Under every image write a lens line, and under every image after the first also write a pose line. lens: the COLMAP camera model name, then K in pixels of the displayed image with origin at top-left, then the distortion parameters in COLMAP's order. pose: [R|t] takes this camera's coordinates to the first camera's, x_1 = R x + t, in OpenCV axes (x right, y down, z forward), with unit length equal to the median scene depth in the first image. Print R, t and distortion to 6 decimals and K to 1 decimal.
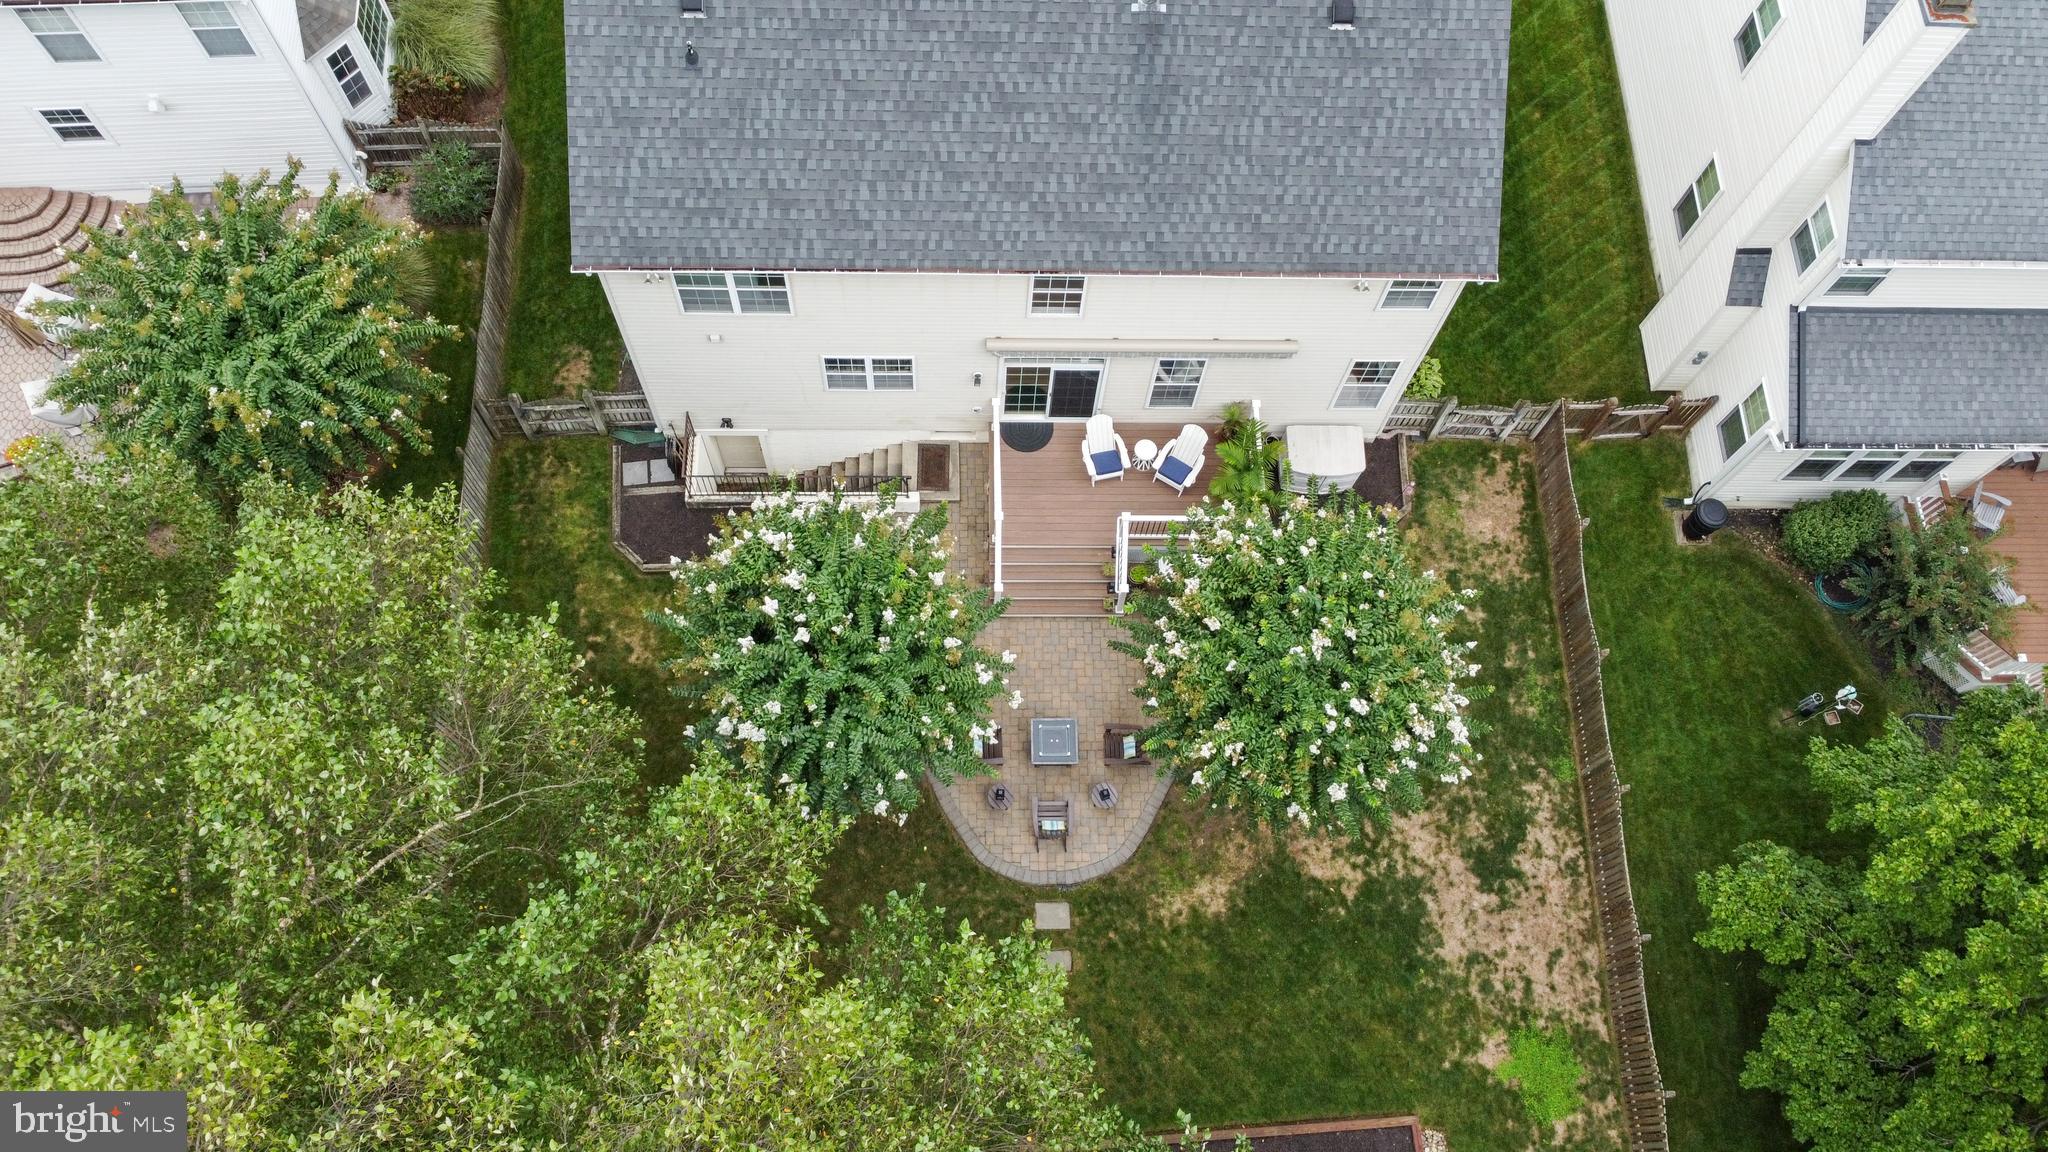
lens RADIAL K [[1548.7, 0, 1023.1], [0, 1548.7, 573.1], [0, 0, 1]] dist [-0.005332, -0.001472]
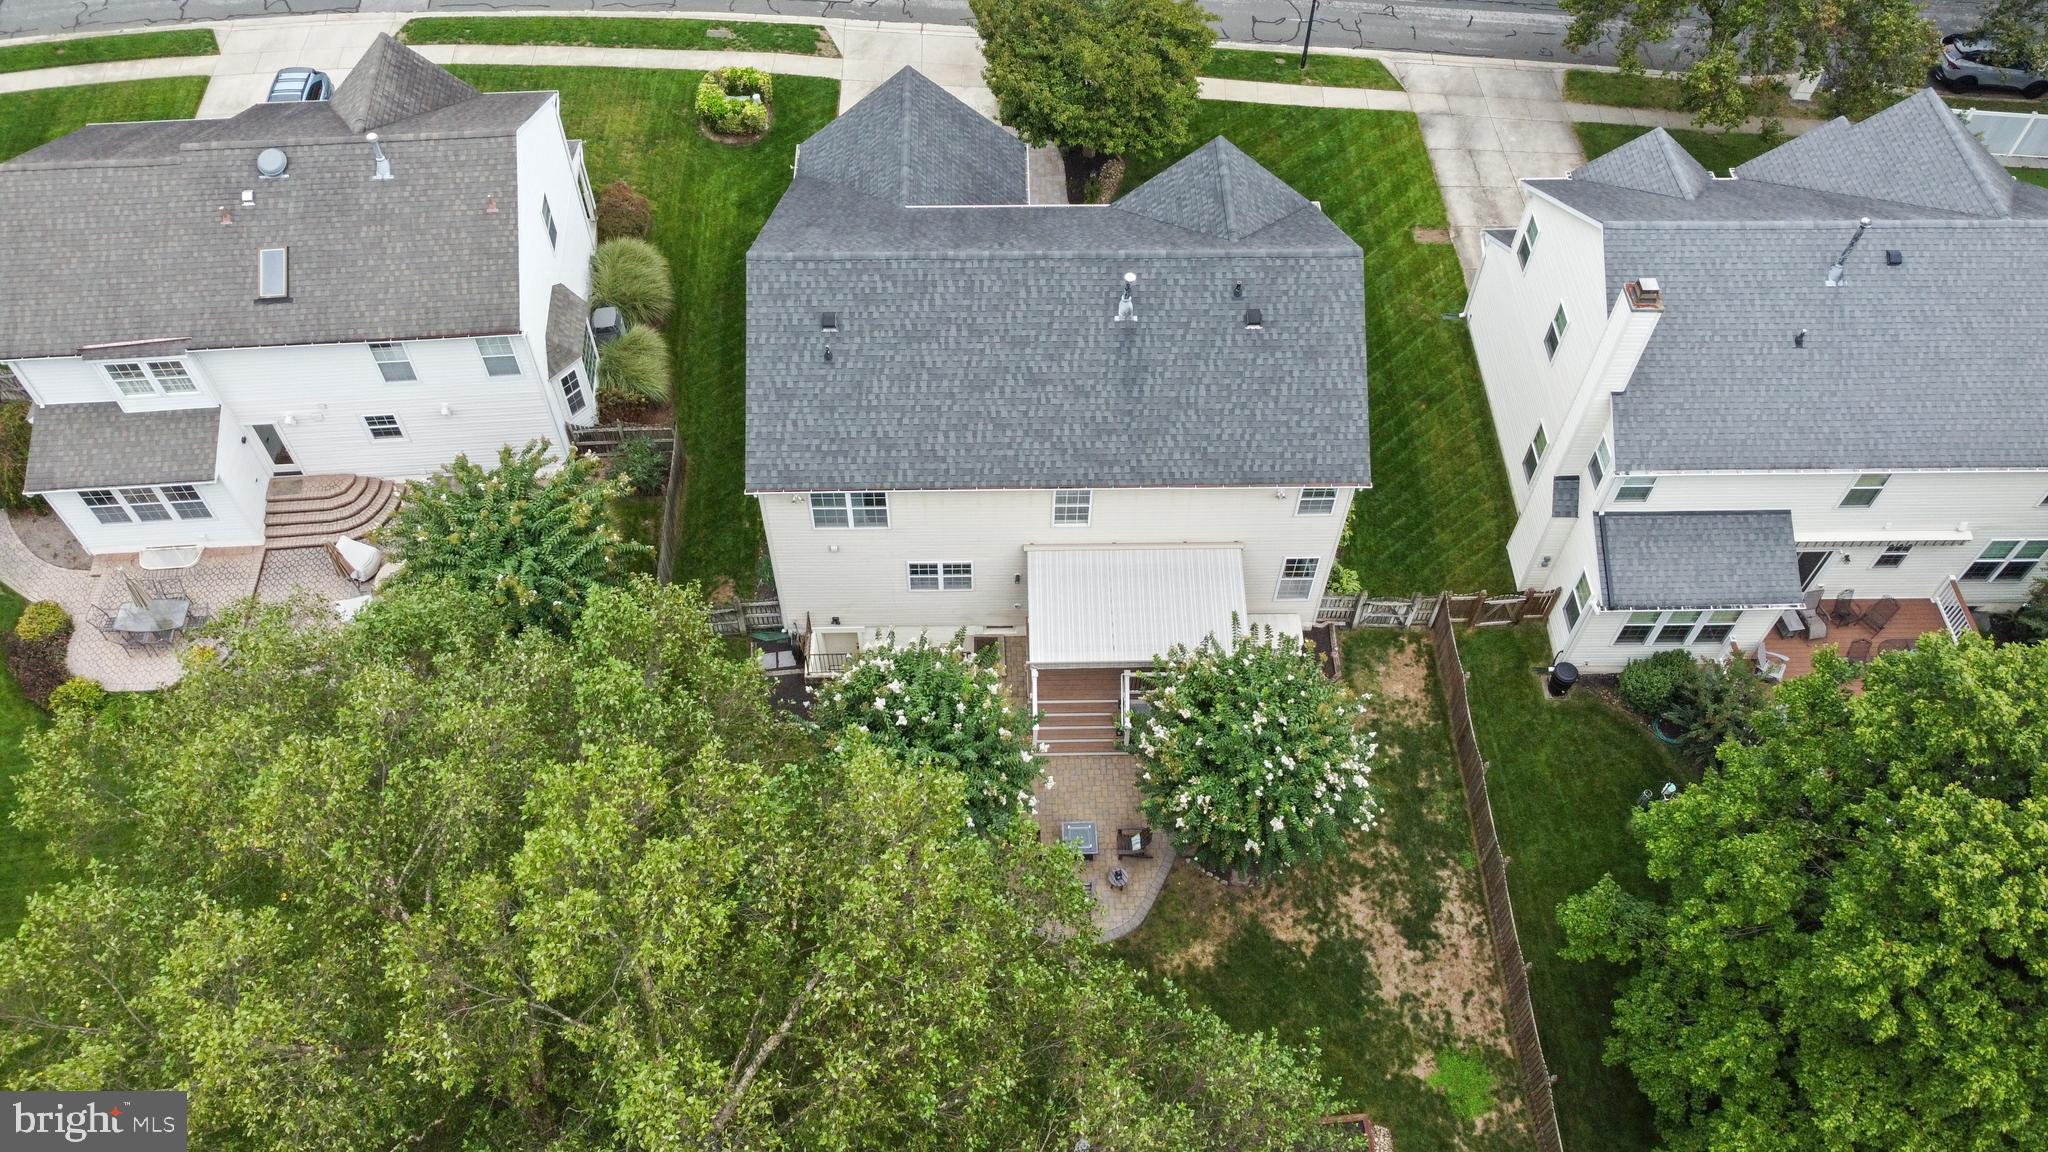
lens RADIAL K [[1548.7, 0, 1024.5], [0, 1548.7, 574.9], [0, 0, 1]] dist [-0.005332, -0.001472]
pose [[0.999562, -0.024508, -0.016590, 0.000175], [0.019663, 0.968912, -0.246625, 0.247307], [0.022119, 0.246190, 0.968969, -0.408336]]
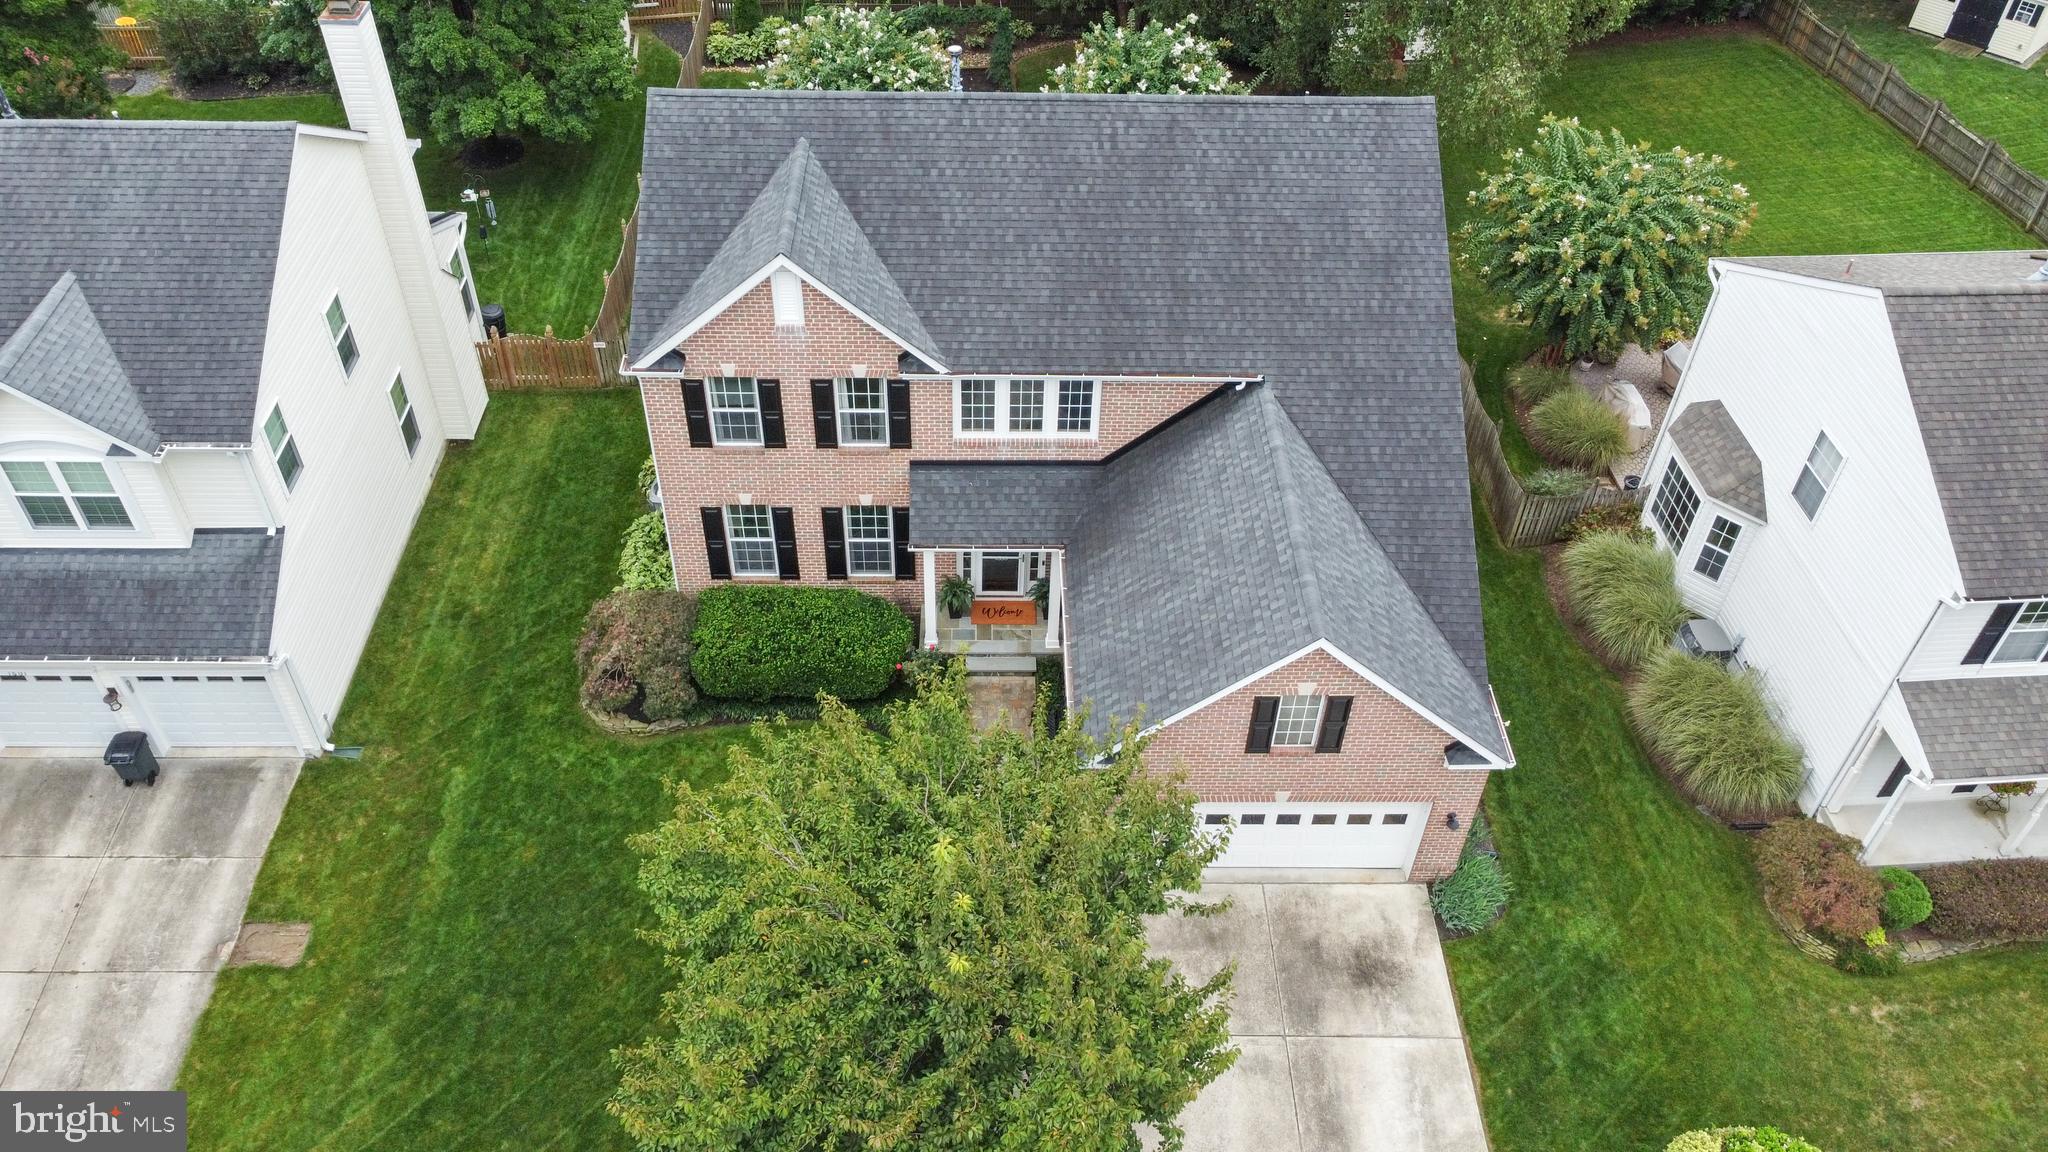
lens RADIAL K [[1548.7, 0, 1018.8], [0, 1548.7, 576.2], [0, 0, 1]] dist [-0.005332, -0.001472]
pose [[-0.997894, -0.044424, -0.047259, 0.070889], [-0.027494, -0.370212, 0.928541, -1.633250], [-0.058745, 0.927885, 0.368211, 0.864172]]
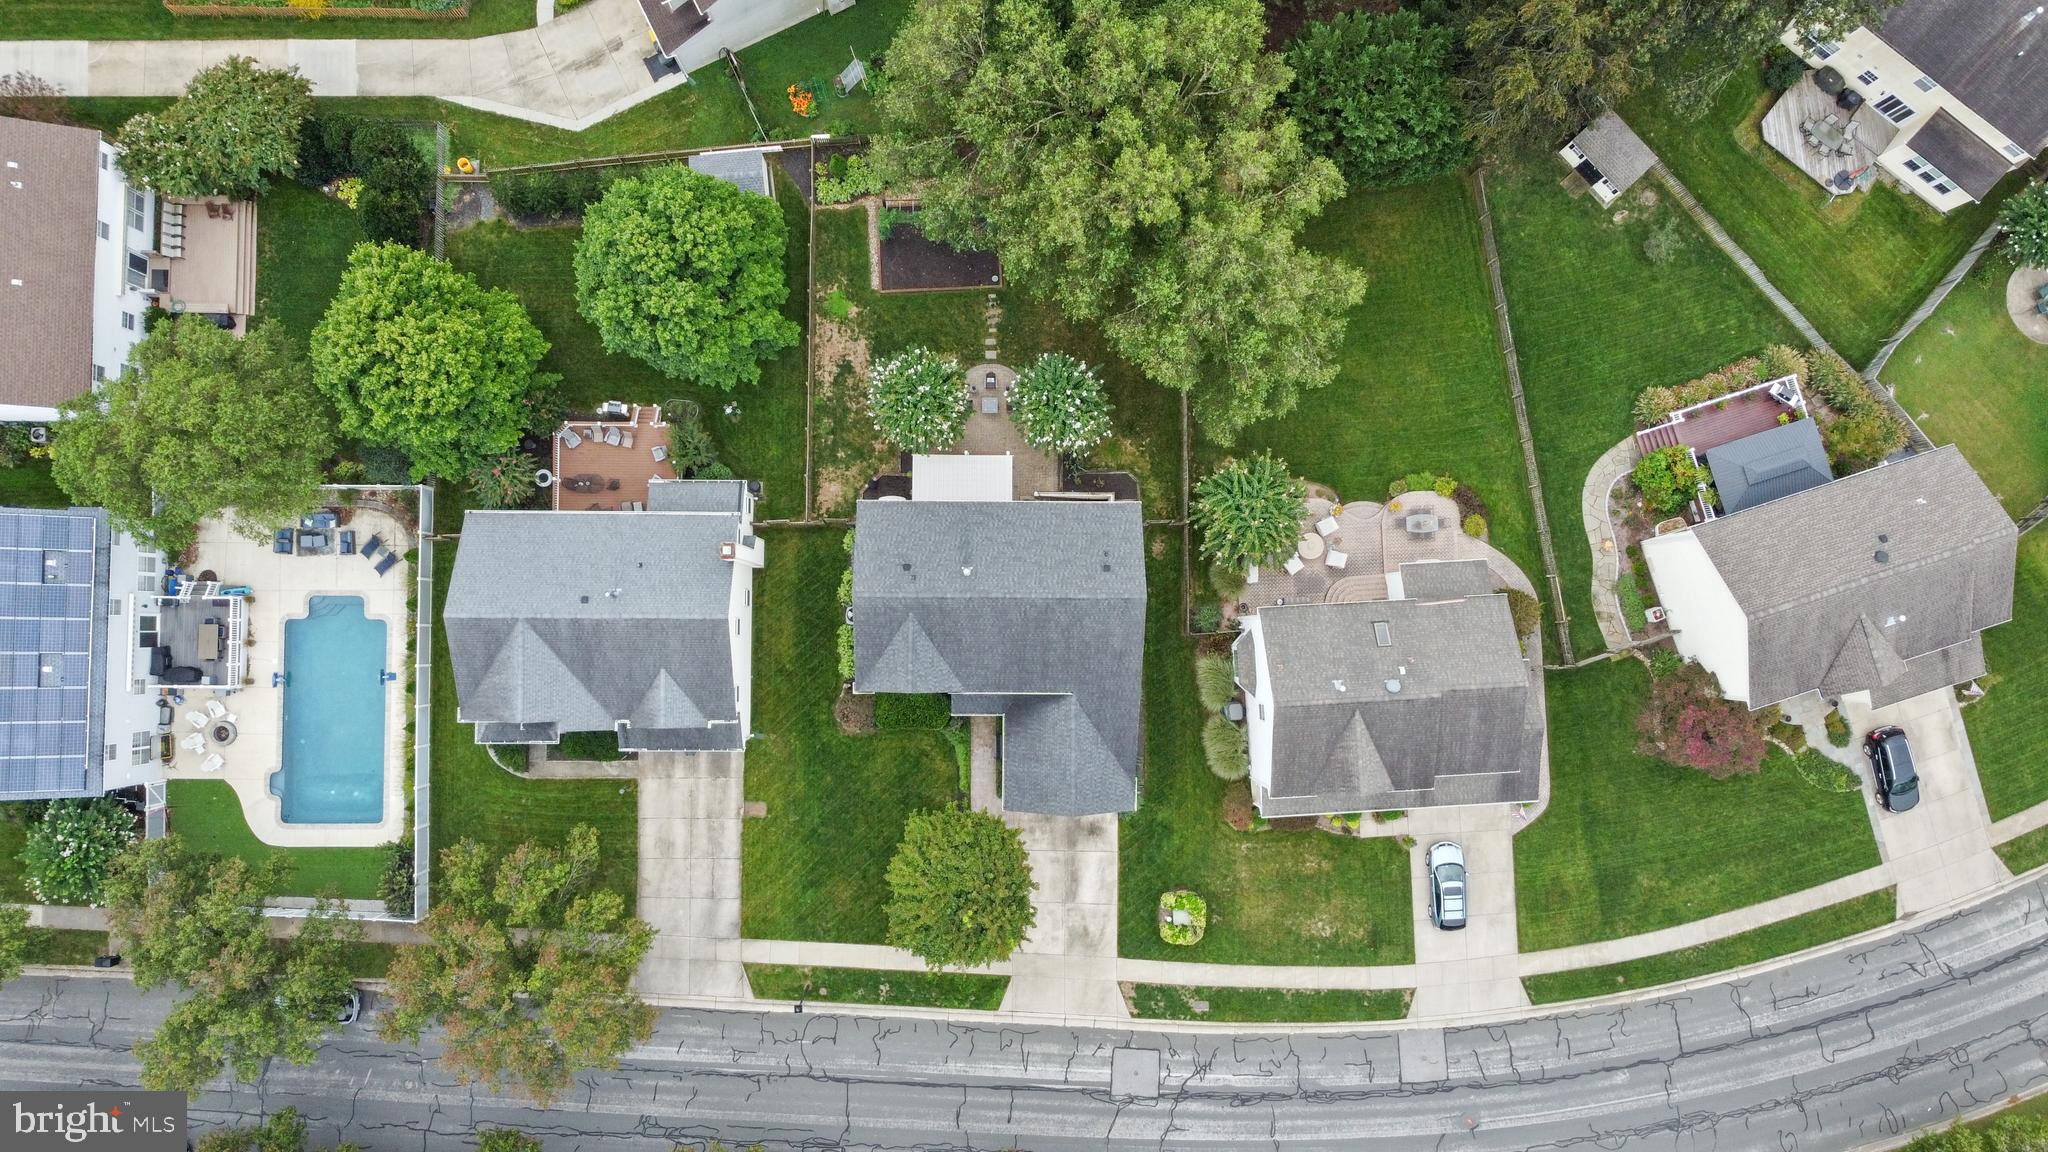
lens RADIAL K [[1548.7, 0, 1015.2], [0, 1548.7, 576.7], [0, 0, 1]] dist [-0.005332, -0.001472]
pose [[-0.997585, -0.021377, -0.066083, 0.188484], [-0.006921, -0.916124, 0.400834, -1.629163], [-0.069109, 0.400324, 0.913764, -1.902161]]
